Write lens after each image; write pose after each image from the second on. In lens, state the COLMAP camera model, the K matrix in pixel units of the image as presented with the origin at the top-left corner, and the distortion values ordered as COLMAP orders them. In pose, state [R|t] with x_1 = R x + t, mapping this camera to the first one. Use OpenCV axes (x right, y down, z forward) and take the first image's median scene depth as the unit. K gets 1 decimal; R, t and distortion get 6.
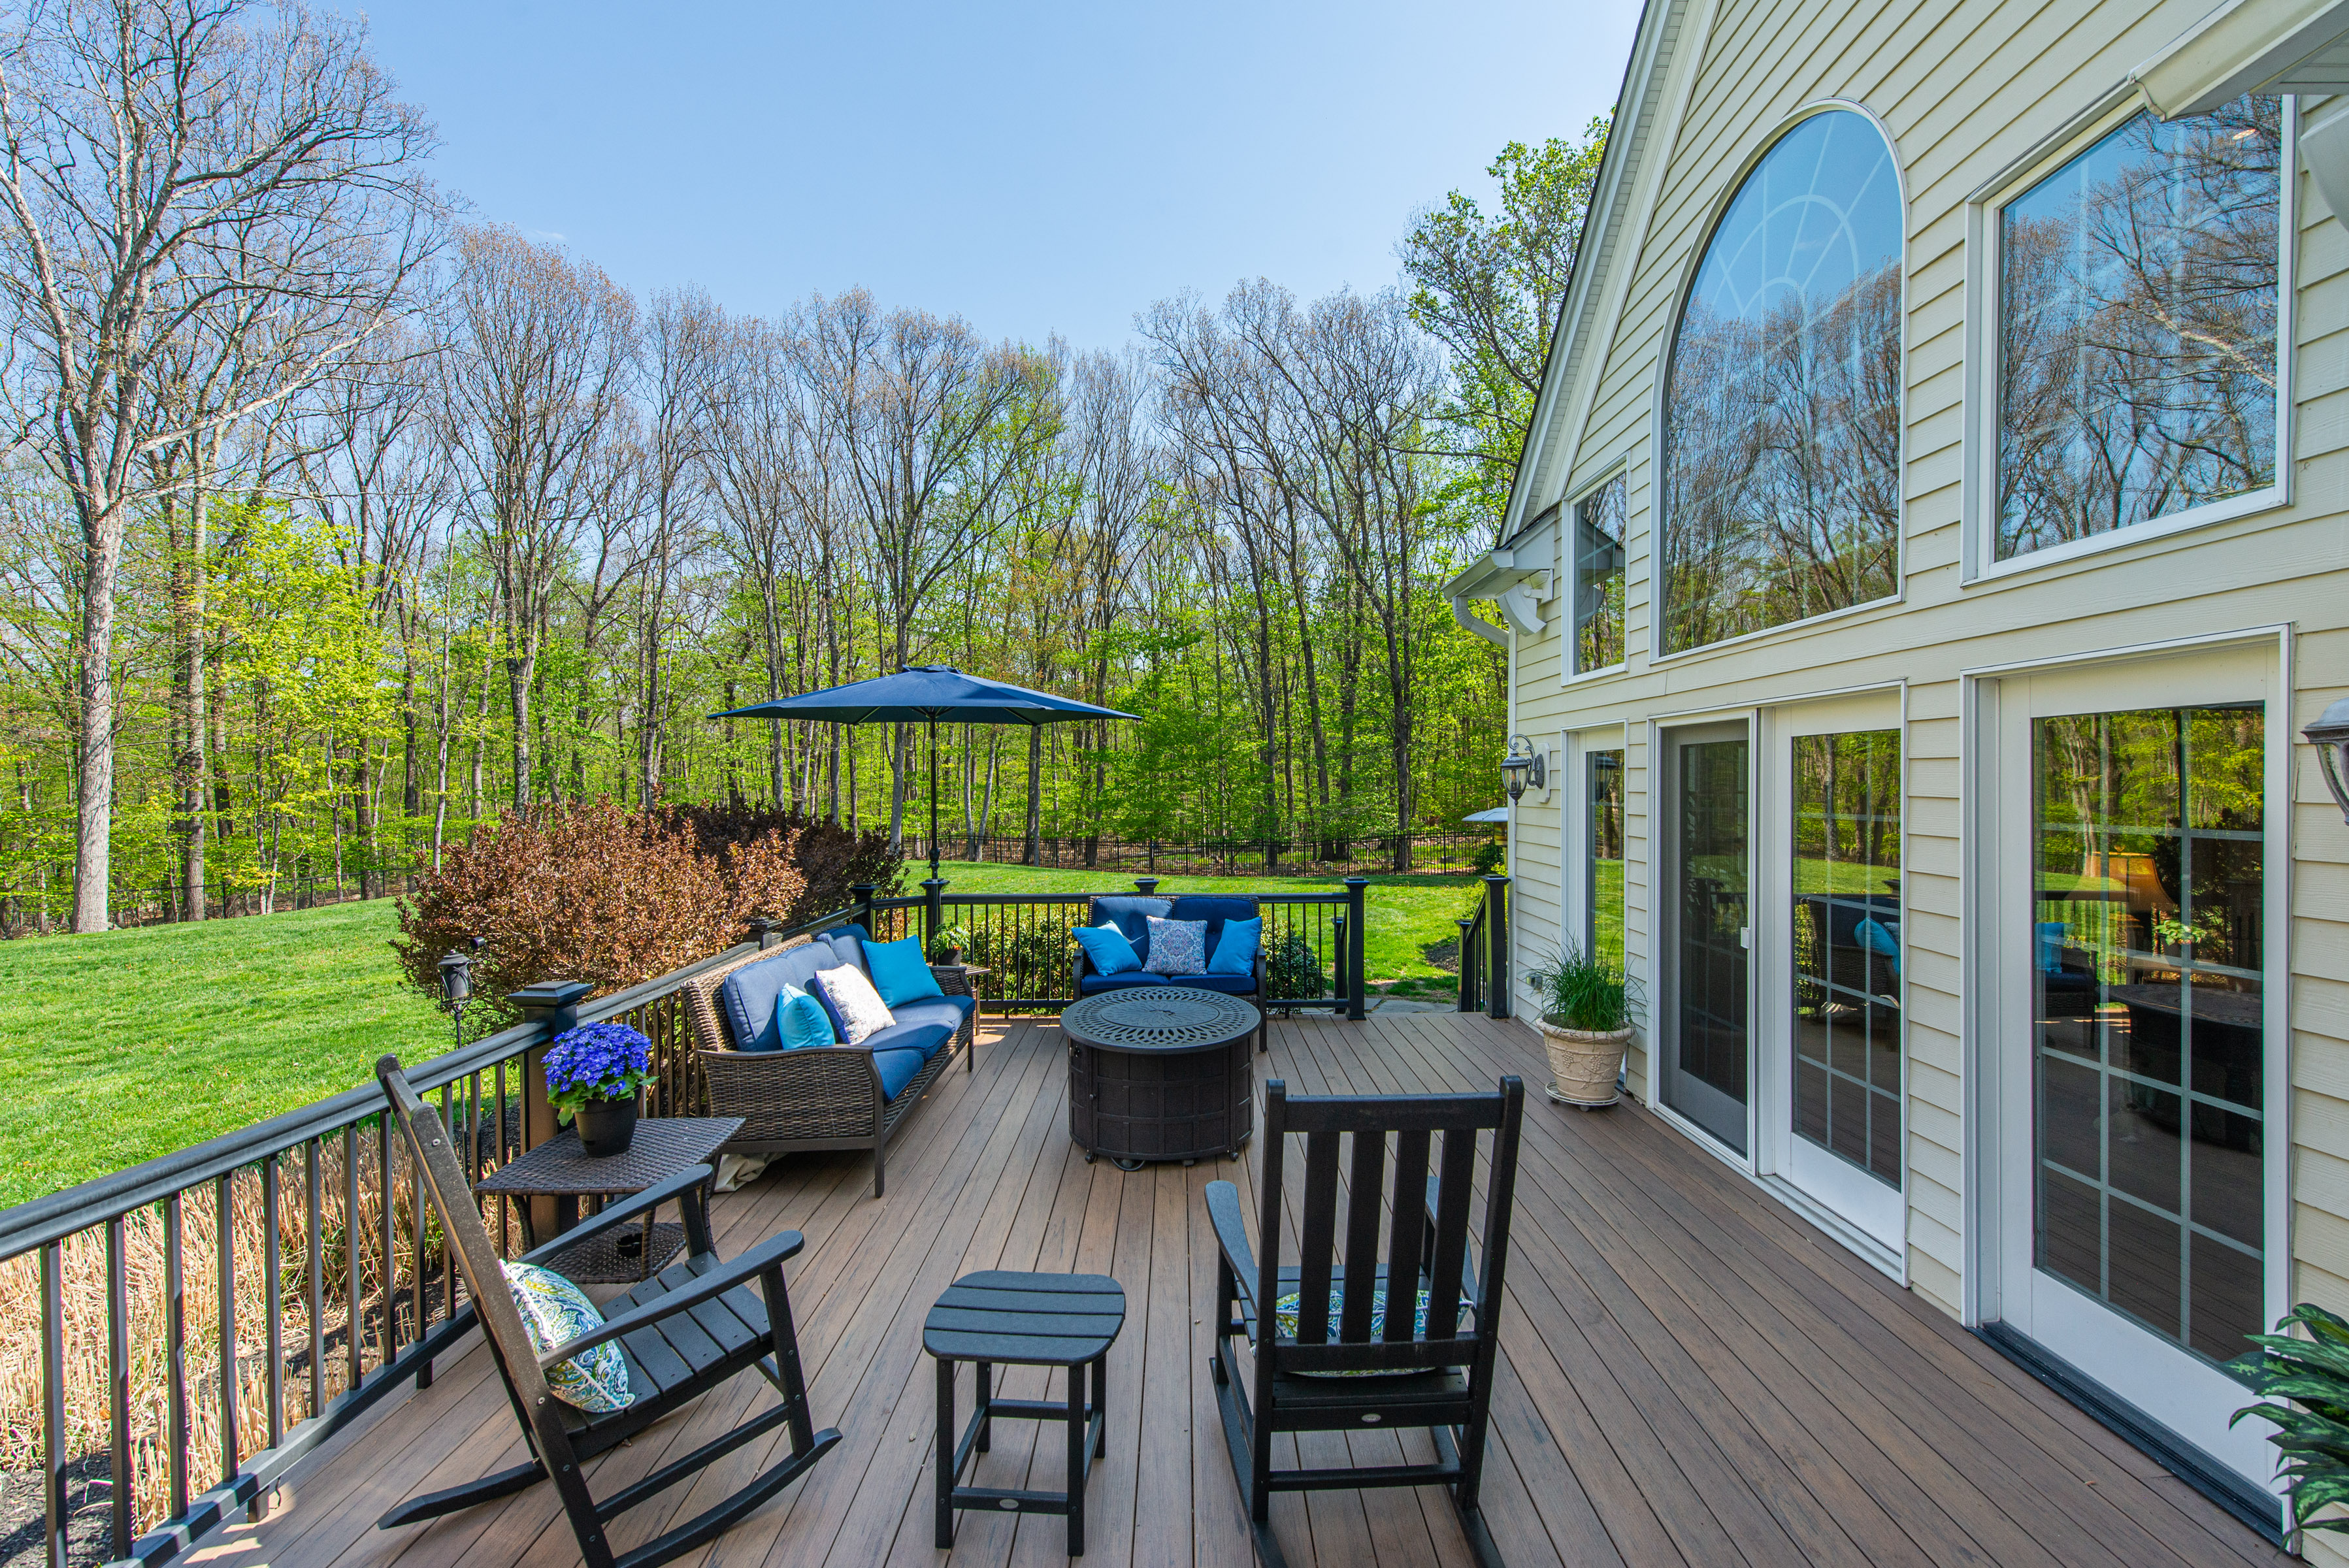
lens RADIAL K [[977.1, 0, 1174.5], [0, 977.1, 784.0], [0, 0, 1]] dist [0.016530, 0.000127]
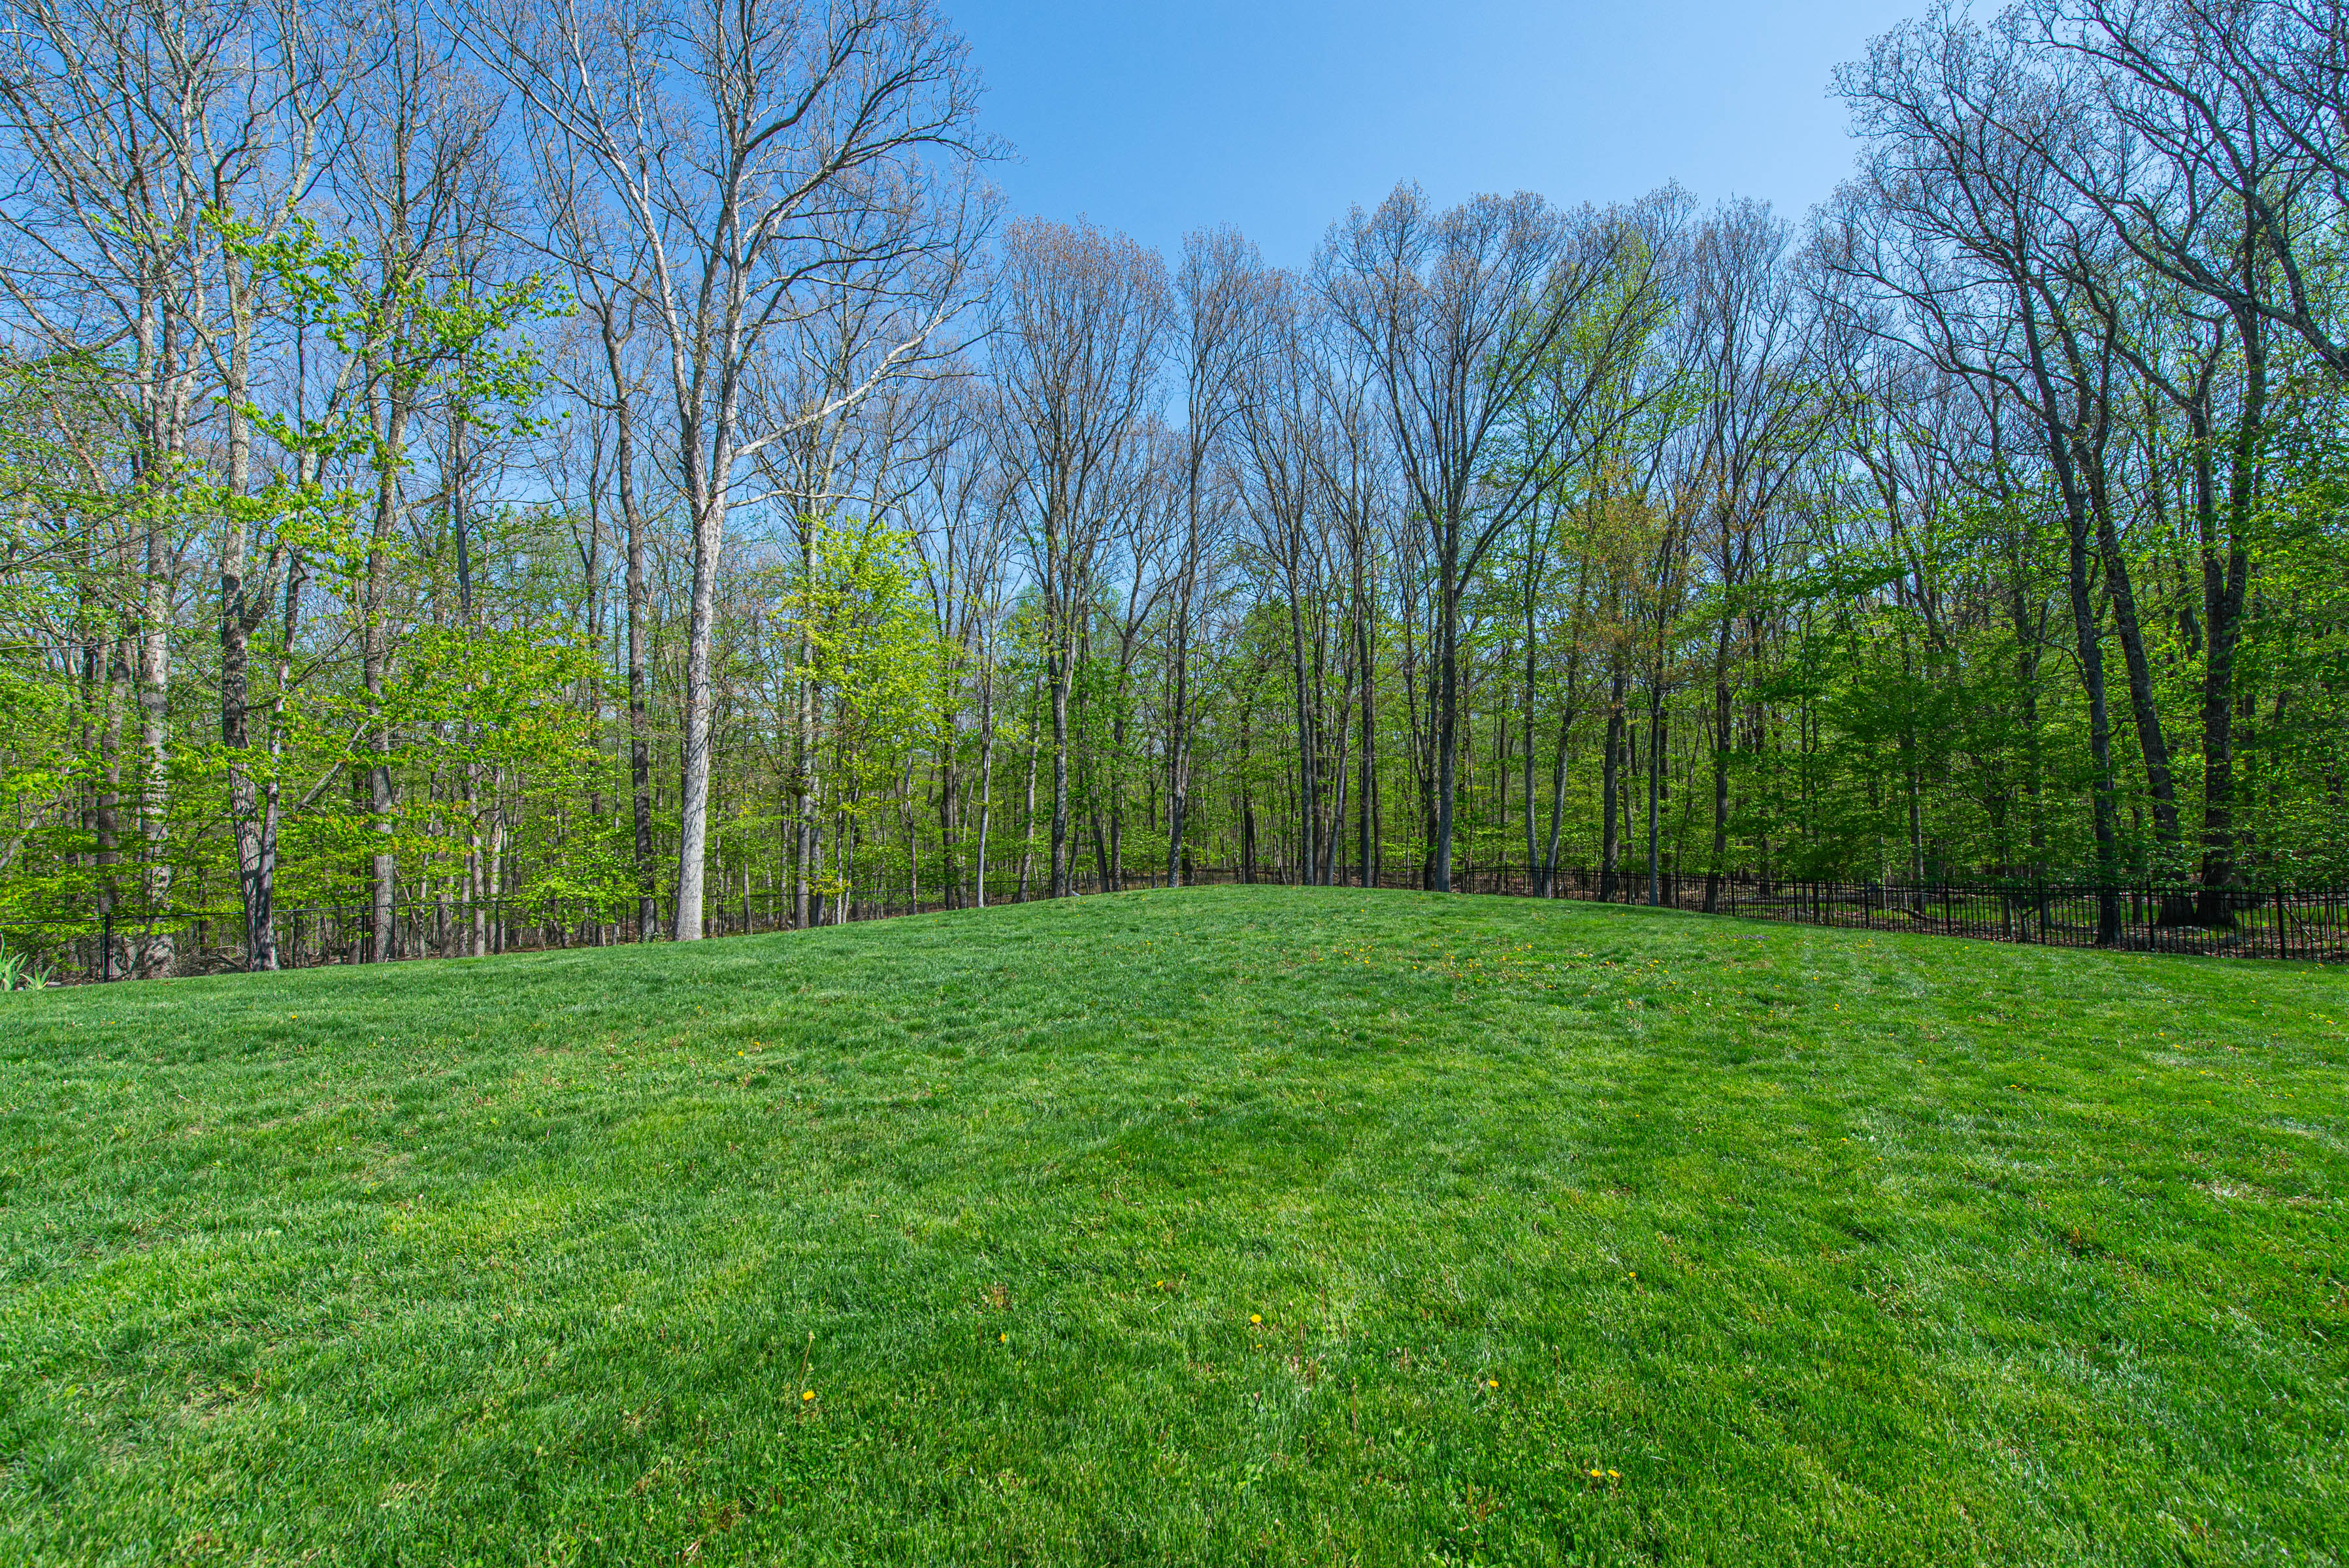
lens RADIAL K [[941.9, 0, 1174.5], [0, 941.9, 784.0], [0, 0, 1]] dist [0.019216, 0.000120]
pose [[0.880716, -0.022378, -0.473117, -0.122320], [0.002943, 0.999123, -0.041780, 0.021092], [0.473636, 0.035404, 0.880009, 0.223325]]
